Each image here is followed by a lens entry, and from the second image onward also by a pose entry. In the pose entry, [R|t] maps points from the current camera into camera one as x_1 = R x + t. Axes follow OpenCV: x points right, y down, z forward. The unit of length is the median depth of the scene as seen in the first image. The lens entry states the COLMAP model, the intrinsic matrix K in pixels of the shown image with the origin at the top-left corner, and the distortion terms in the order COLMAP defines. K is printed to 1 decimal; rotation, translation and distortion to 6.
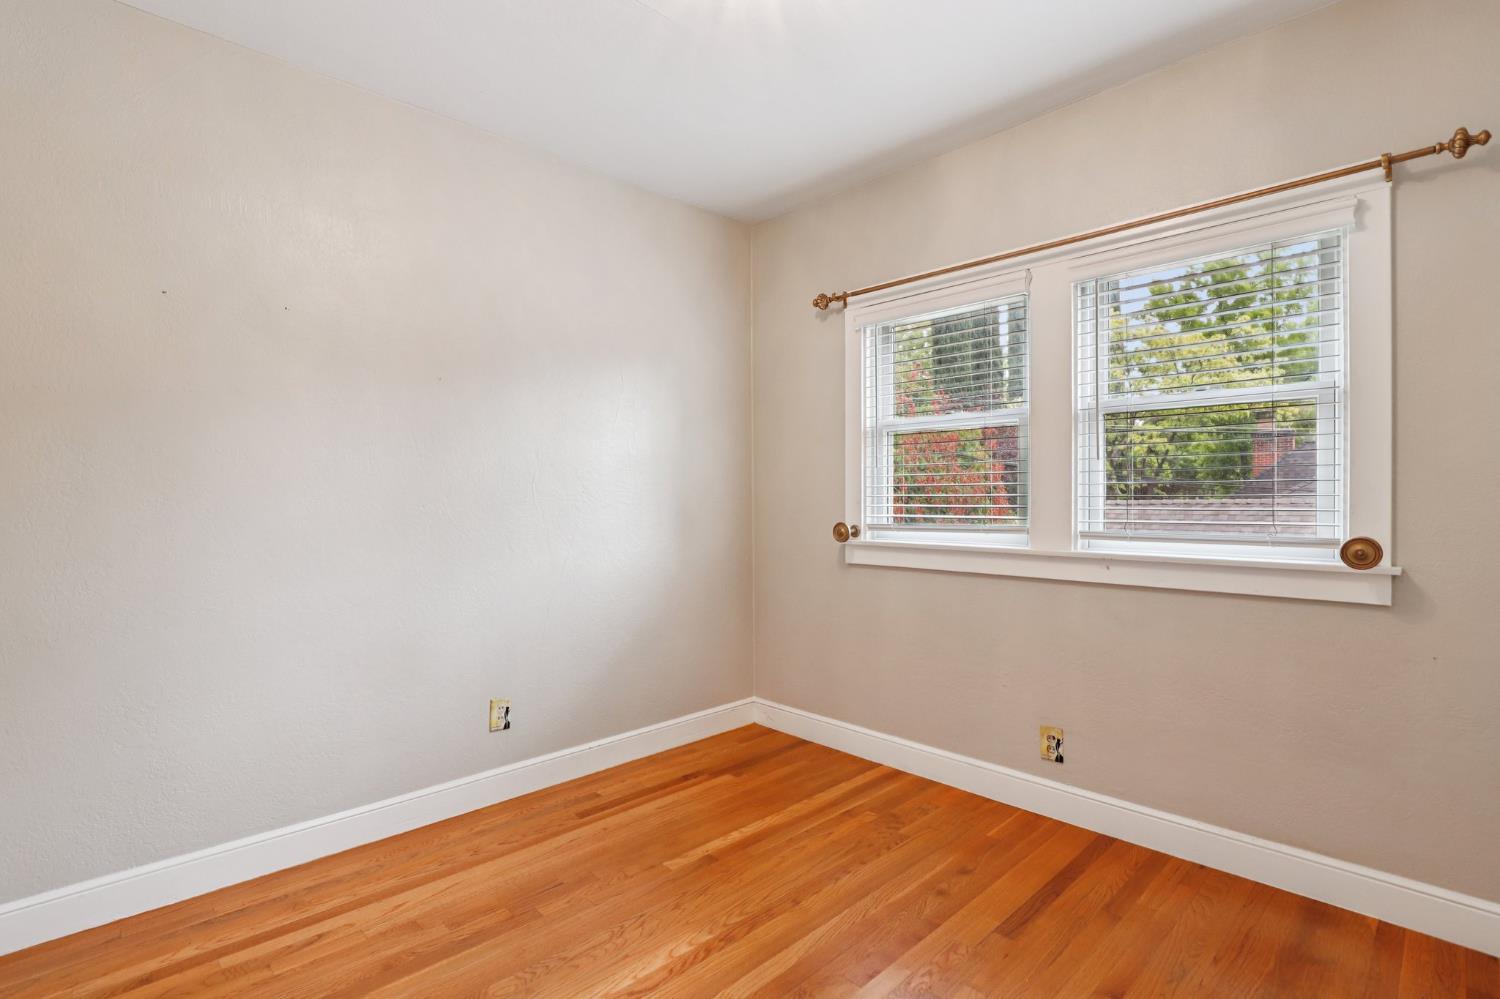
lens RADIAL K [[699.9, 0, 742.3], [0, 699.9, 488.4], [0, 0, 1]] dist [-0.034092, 0.006168]
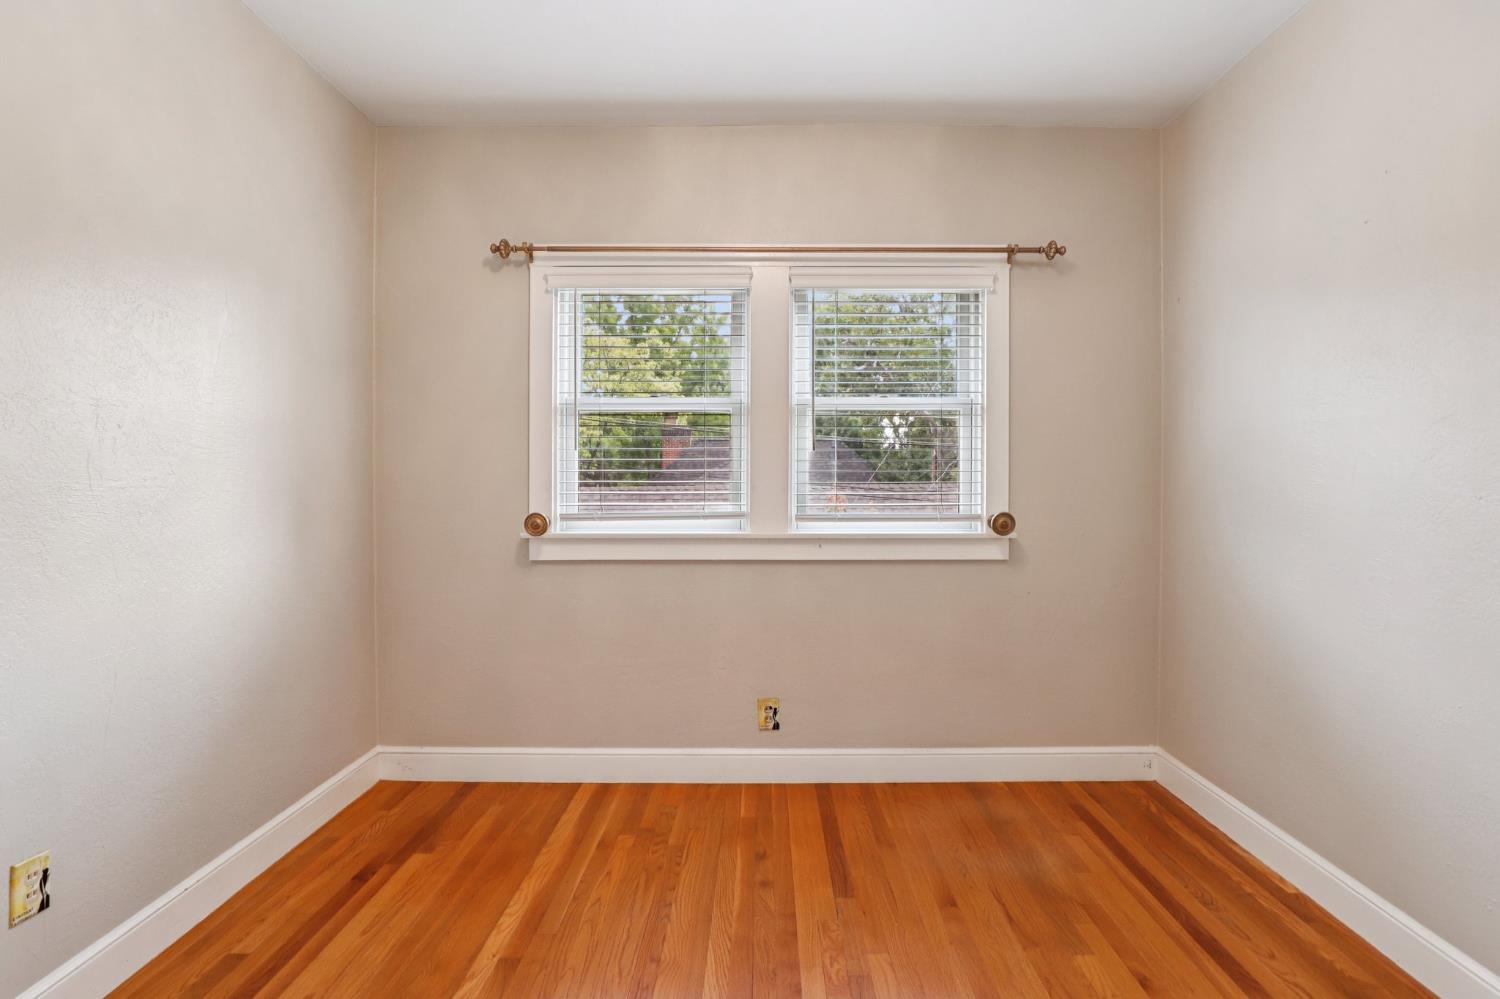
lens RADIAL K [[721.0, 0, 753.2], [0, 721.0, 473.2], [0, 0, 1]] dist [-0.034813, 0.007413]
pose [[0.697525, 0.012459, 0.716453, -0.357271], [-0.009864, 0.999921, -0.007784, 0.005232], [-0.716493, -0.001638, 0.697592, 0.234767]]
